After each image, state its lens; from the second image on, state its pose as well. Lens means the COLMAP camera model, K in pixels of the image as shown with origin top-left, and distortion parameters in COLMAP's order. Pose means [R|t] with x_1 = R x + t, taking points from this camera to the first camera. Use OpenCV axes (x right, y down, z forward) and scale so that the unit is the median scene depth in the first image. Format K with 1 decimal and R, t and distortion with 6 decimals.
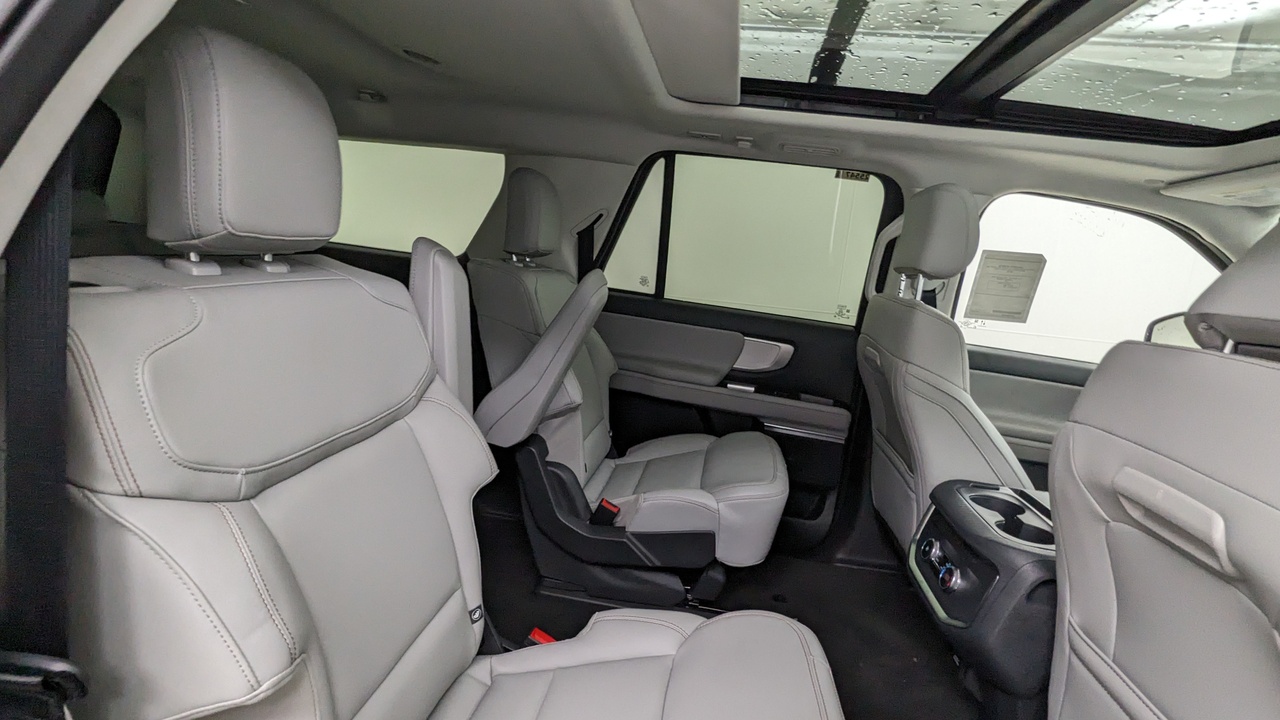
lens RADIAL K [[608.2, 0, 646.5], [0, 608.2, 359.9], [0, 0, 1]] dist [-0.002416, -0.000307]
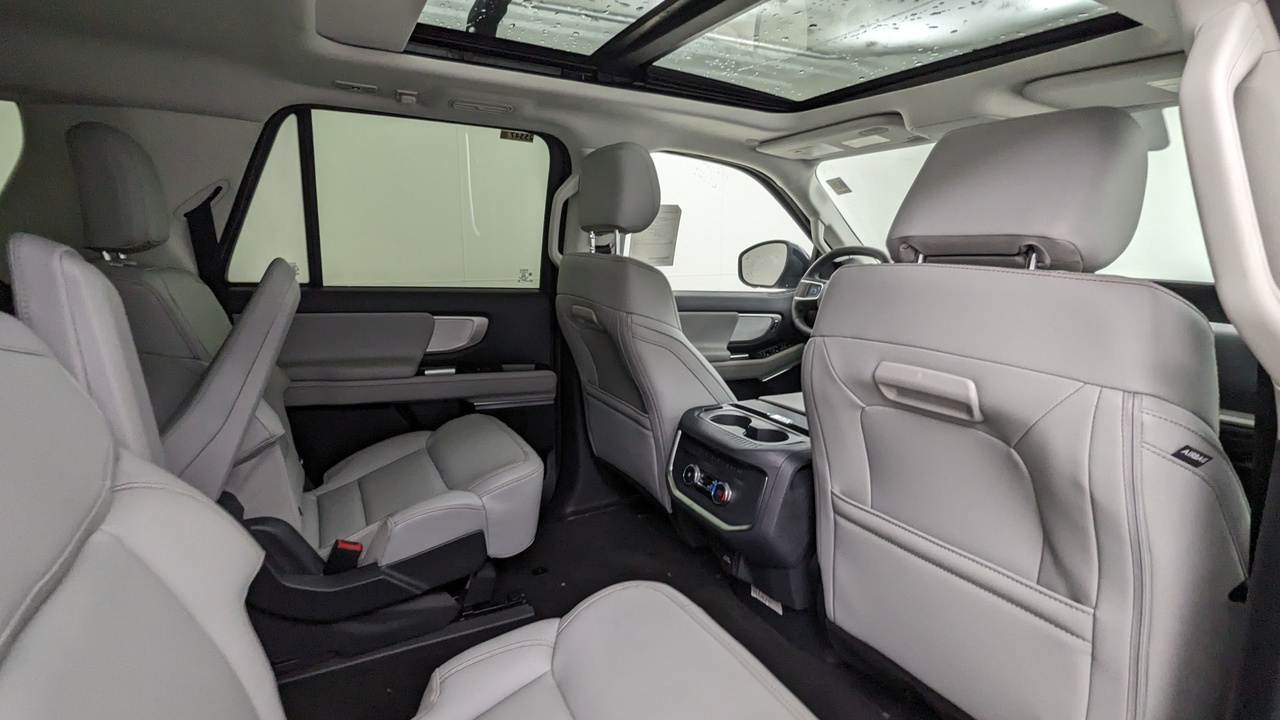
lens RADIAL K [[608.2, 0, 633.9], [0, 608.2, 360.5], [0, 0, 1]] dist [-0.002416, -0.000307]
pose [[0.805628, -0.202602, 0.556701, -0.153925], [0.172859, 0.979203, 0.106213, -0.023787], [-0.566643, 0.010662, 0.823895, 0.105256]]
